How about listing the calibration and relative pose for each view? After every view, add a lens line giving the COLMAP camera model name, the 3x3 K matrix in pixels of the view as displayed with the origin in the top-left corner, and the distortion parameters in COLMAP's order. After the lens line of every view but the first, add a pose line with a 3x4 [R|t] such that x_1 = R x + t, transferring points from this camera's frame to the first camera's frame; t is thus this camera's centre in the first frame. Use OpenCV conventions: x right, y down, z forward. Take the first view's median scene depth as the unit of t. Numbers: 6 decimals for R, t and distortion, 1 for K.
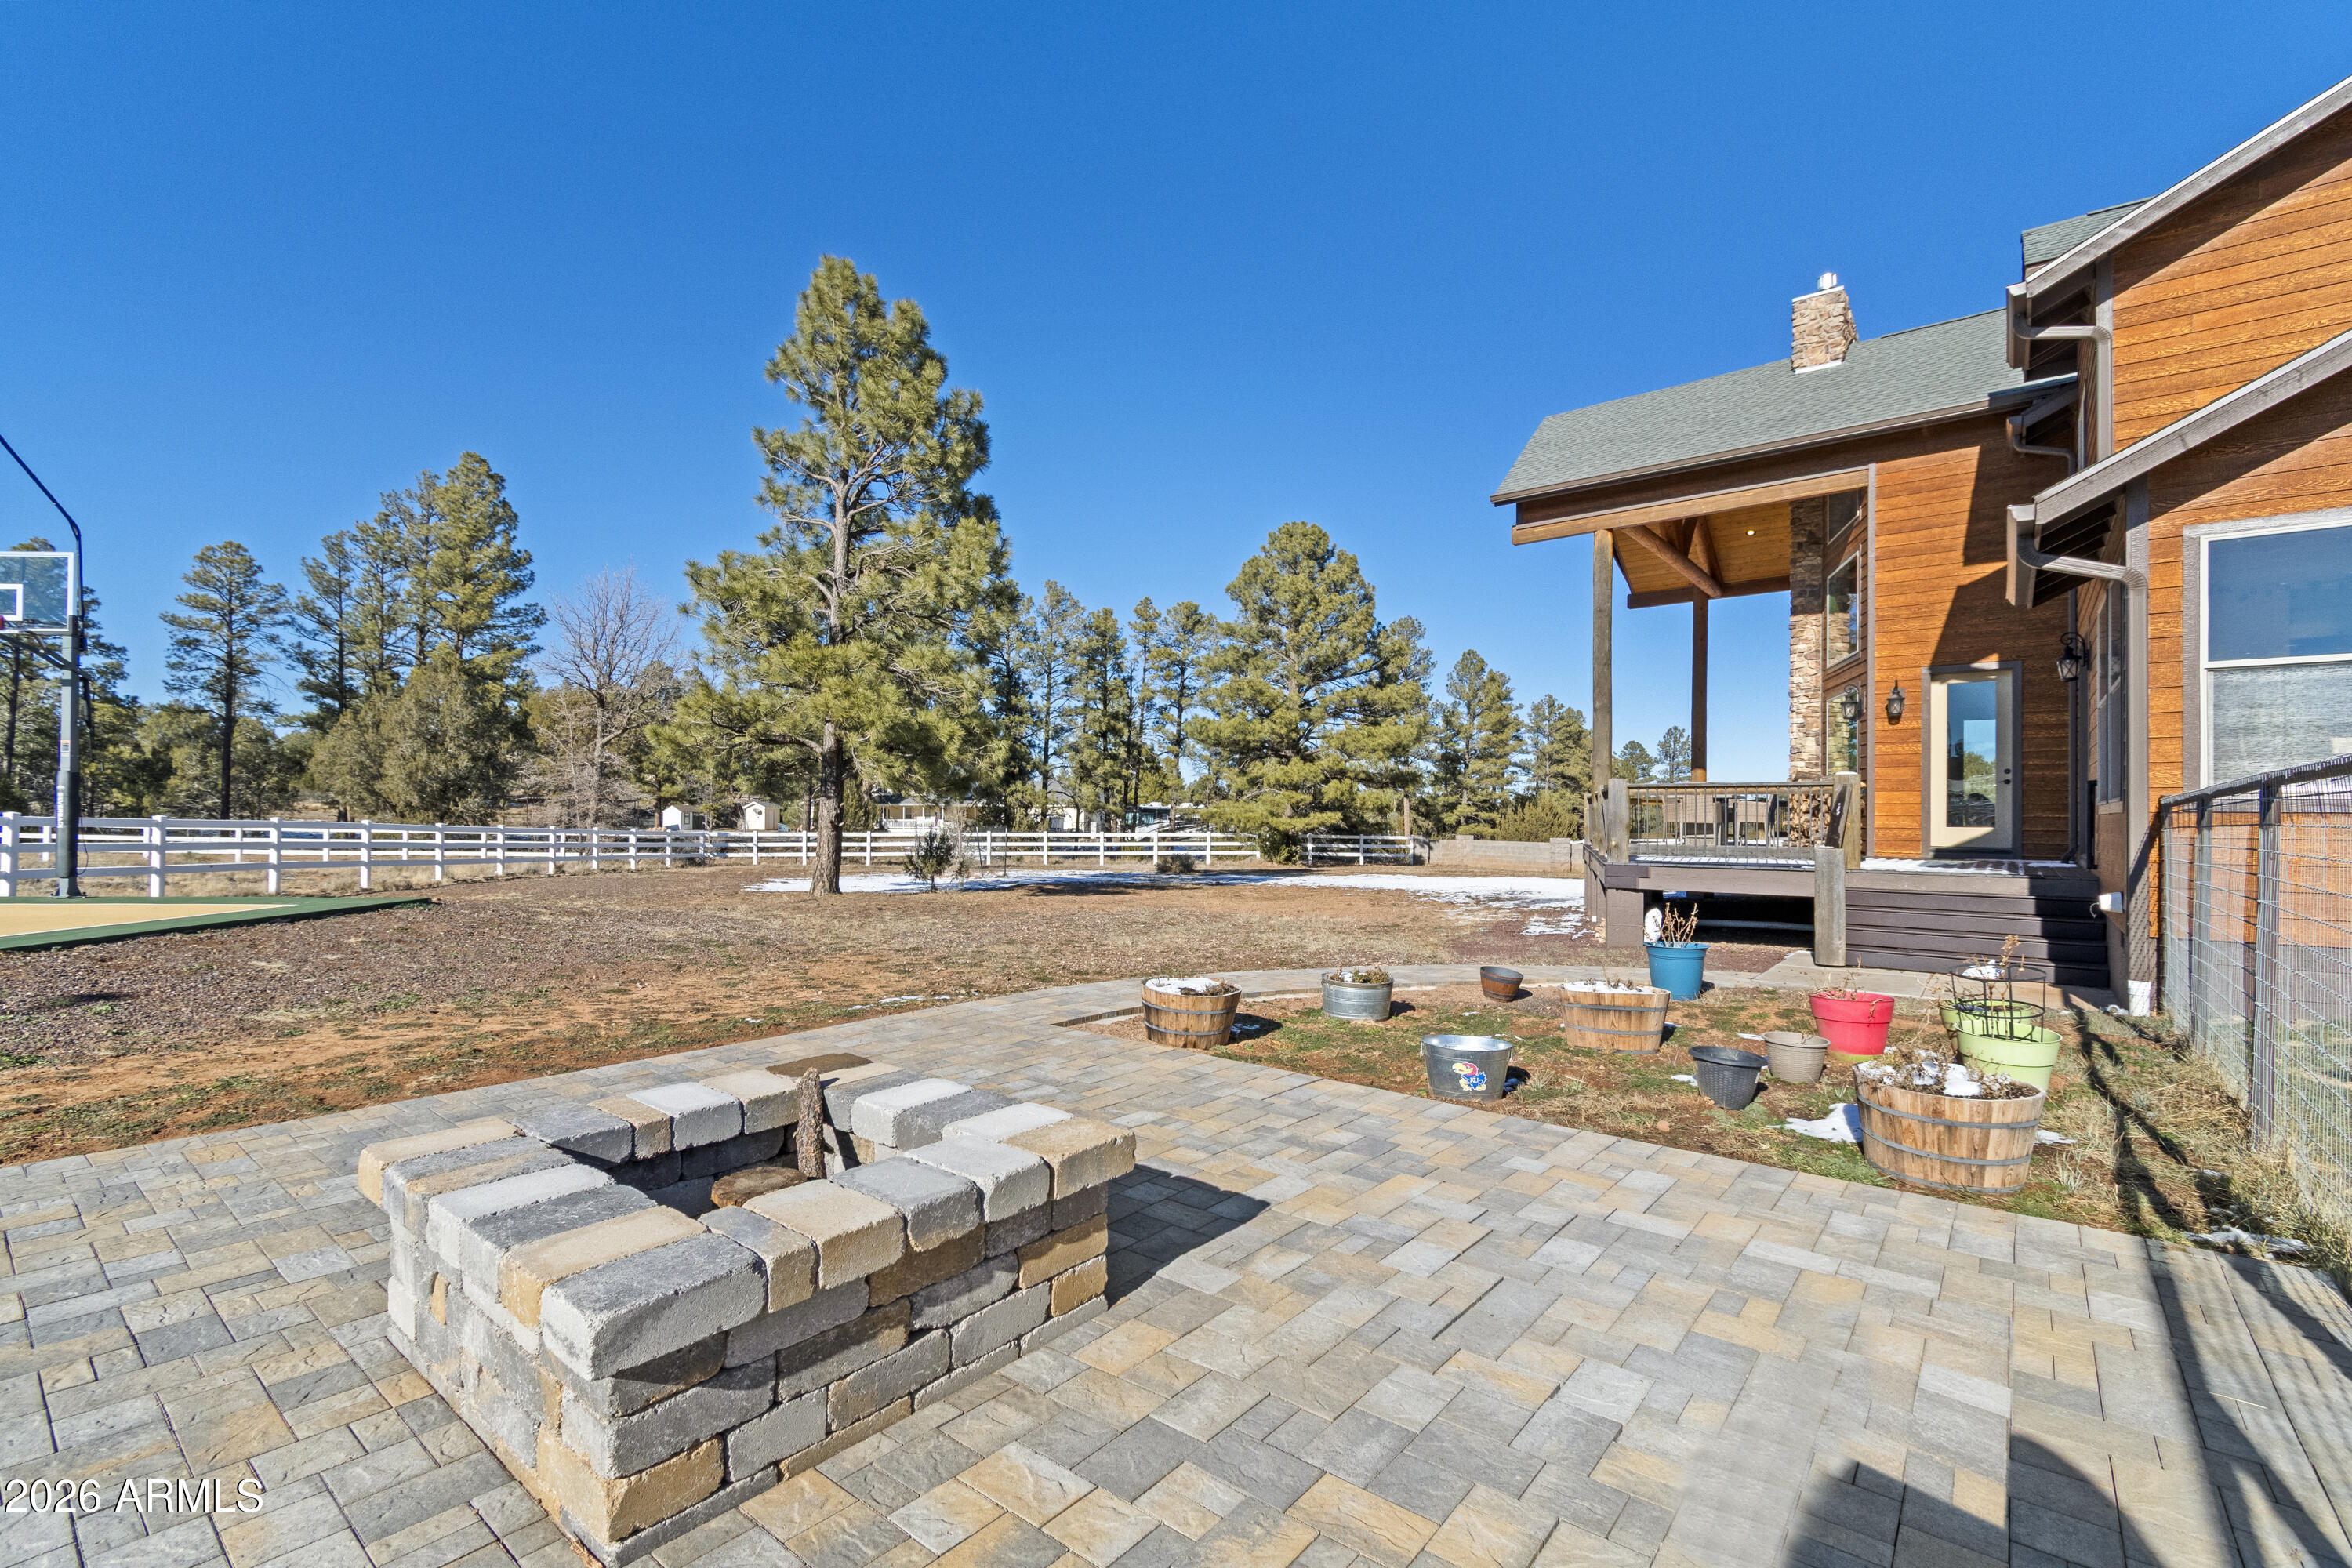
lens RADIAL K [[1012.7, 0, 1171.7], [0, 1012.7, 798.5], [0, 0, 1]] dist [0.004111, 0.000020]
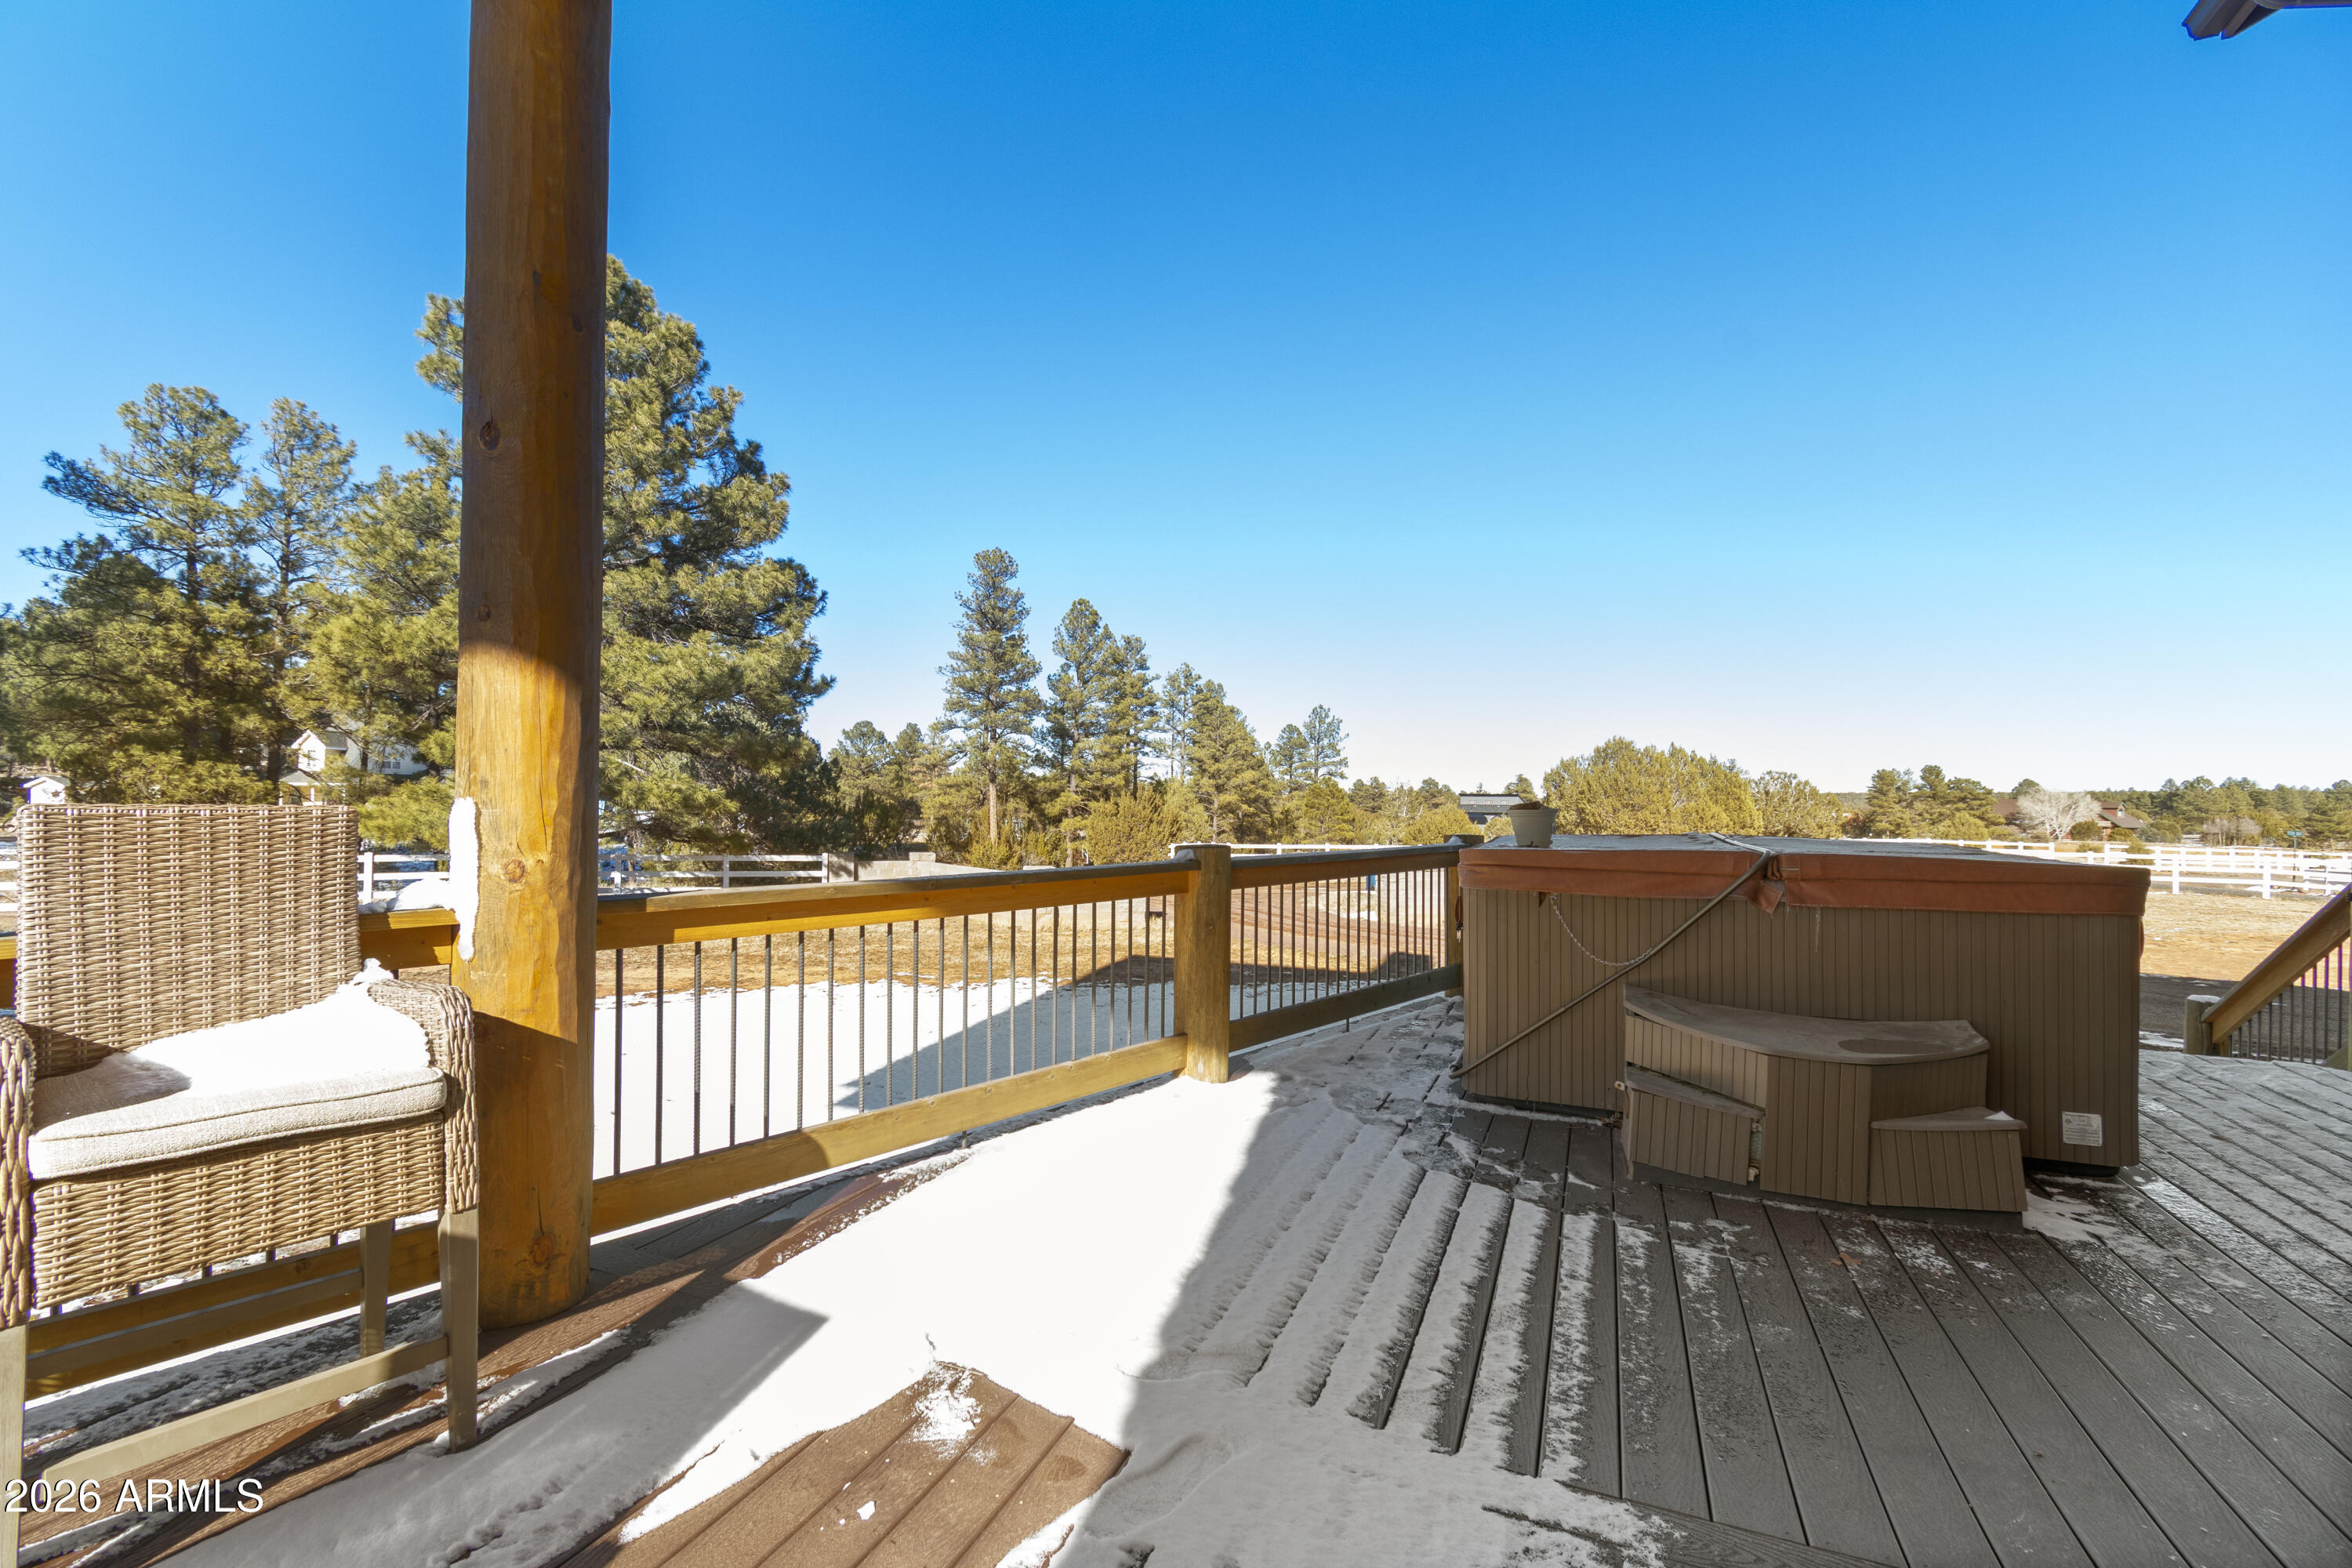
lens RADIAL K [[1012.7, 0, 1179.1], [0, 1012.7, 796.5], [0, 0, 1]] dist [0.004111, 0.000020]
pose [[0.956842, 0.005544, 0.290556, 0.138400], [-0.010042, 0.999852, 0.013993, -0.002178], [-0.290436, -0.016307, 0.956756, 0.209651]]
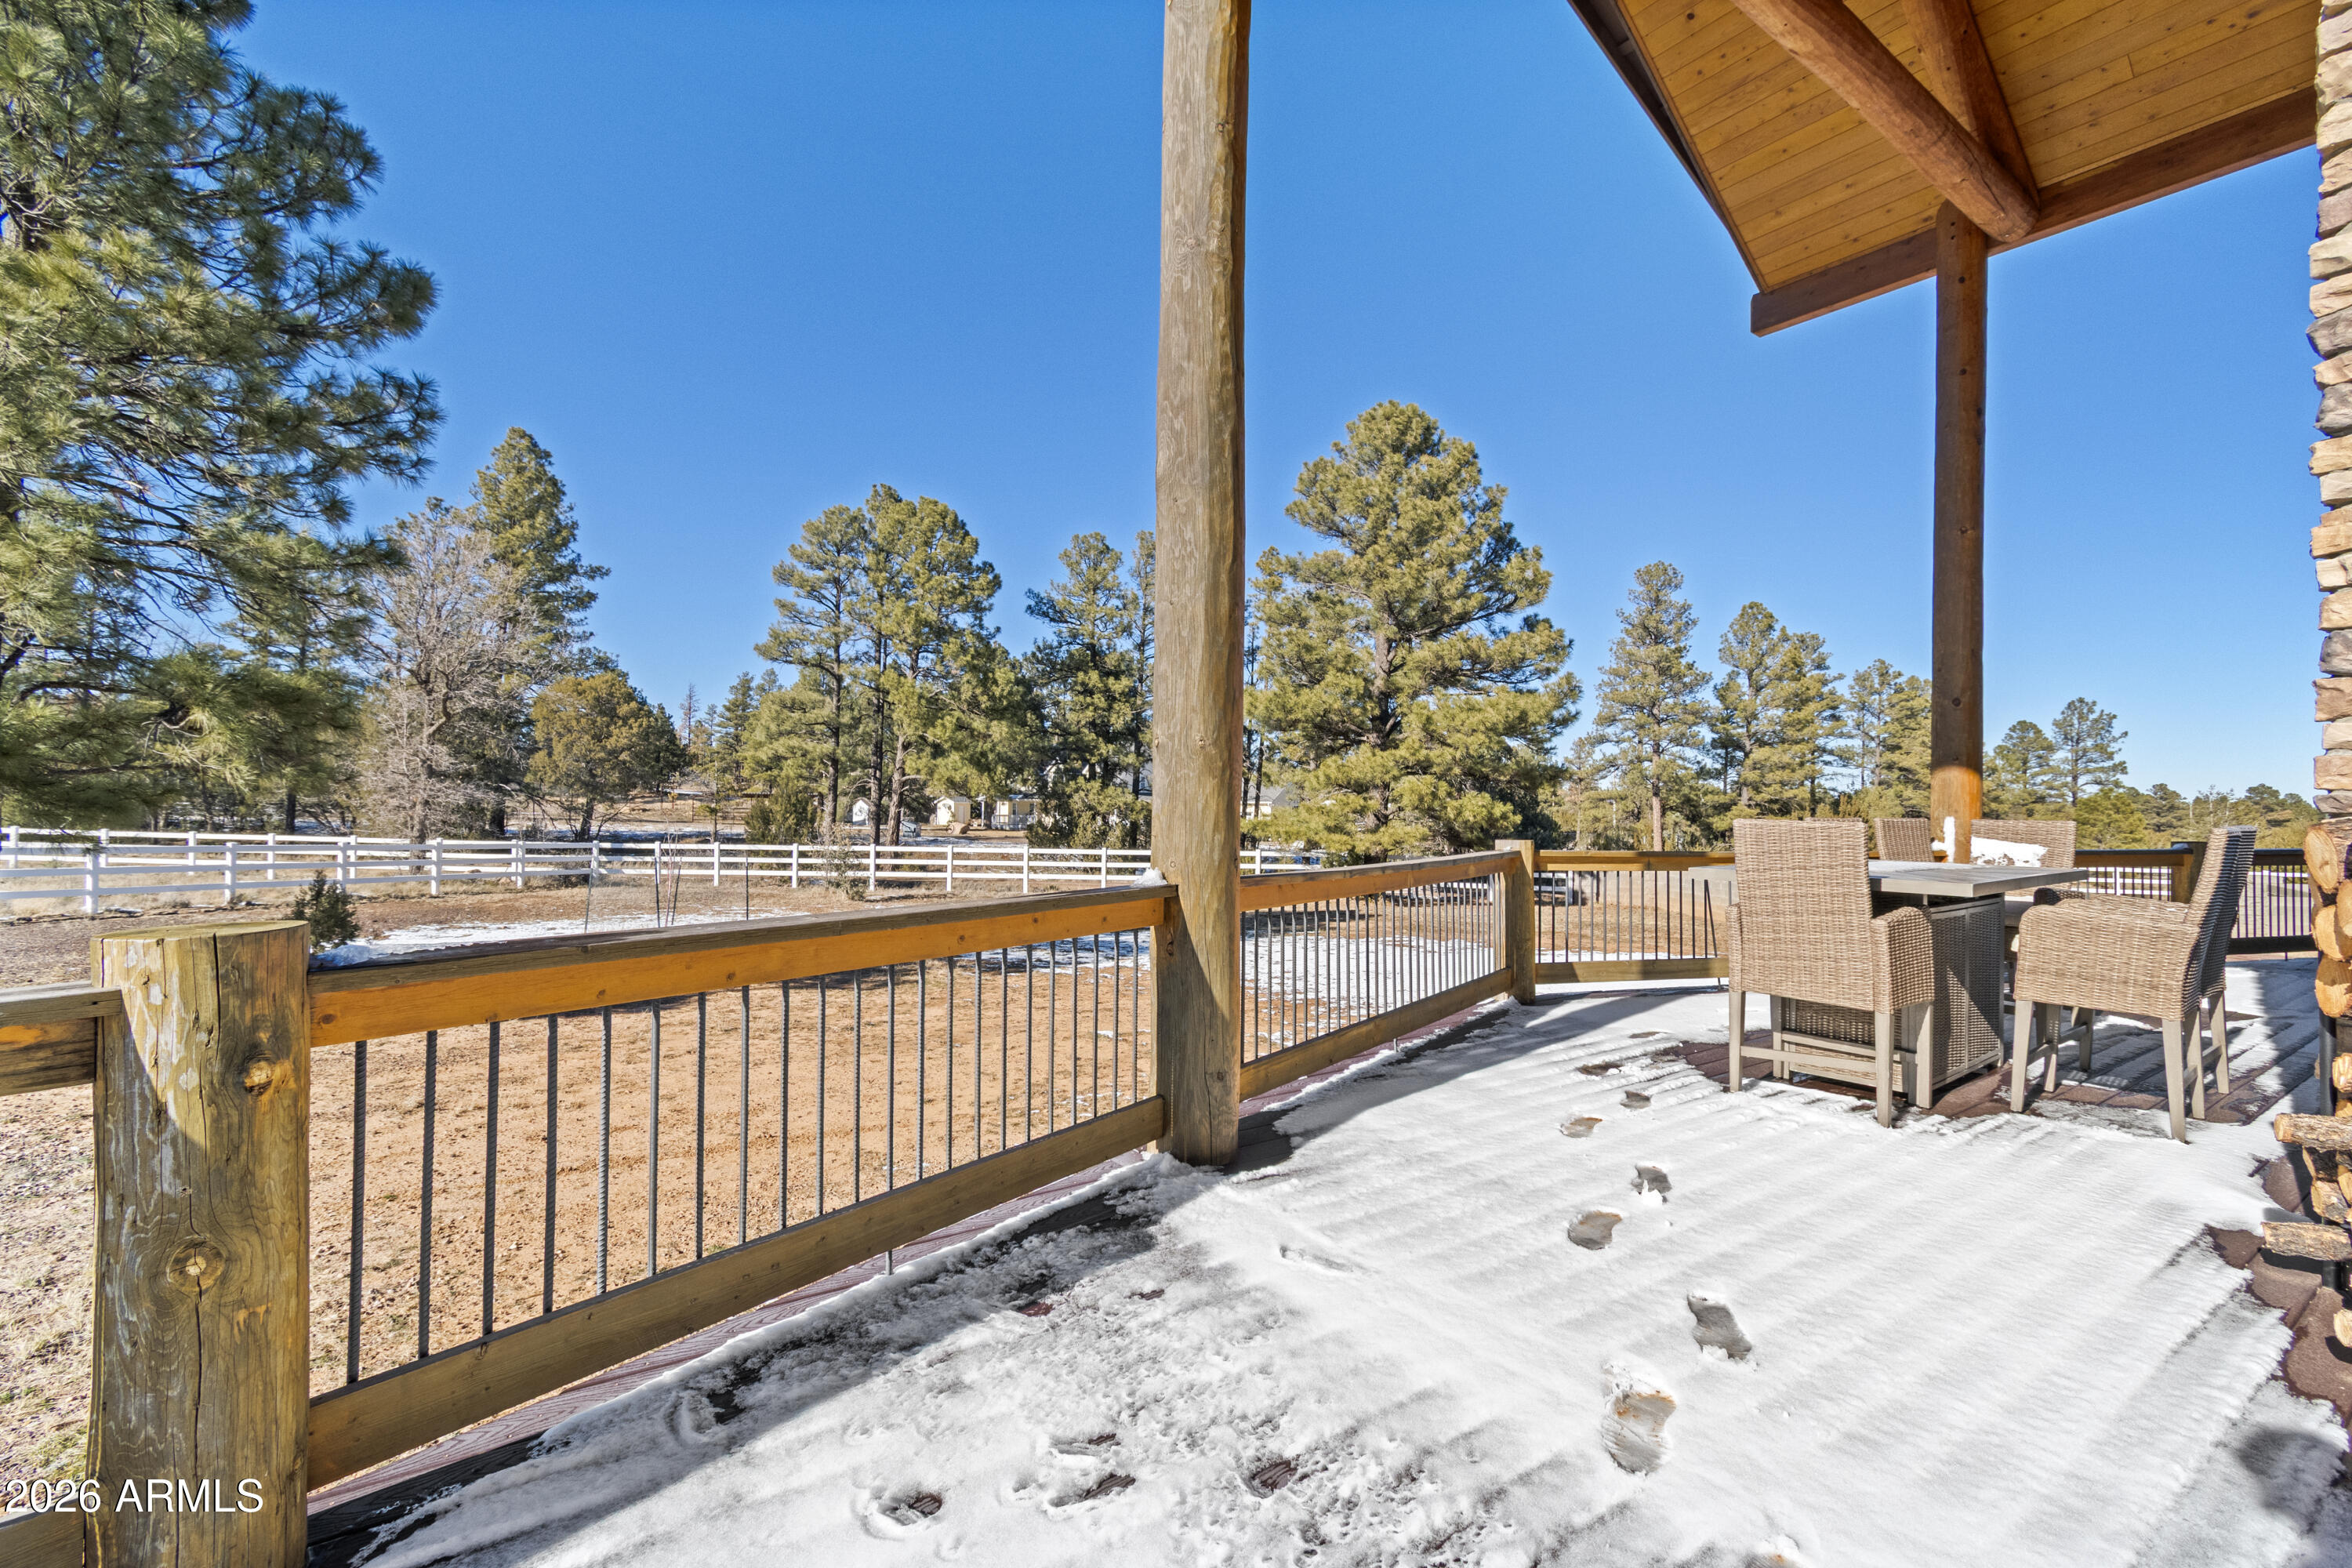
lens RADIAL K [[1012.7, 0, 1188.3], [0, 1012.7, 782.0], [0, 0, 1]] dist [0.004111, 0.000020]
pose [[0.962853, 0.000415, -0.270026, 0.093354], [-0.002580, 0.999967, -0.007662, -0.004554], [0.270014, 0.008074, 0.962822, 0.154702]]
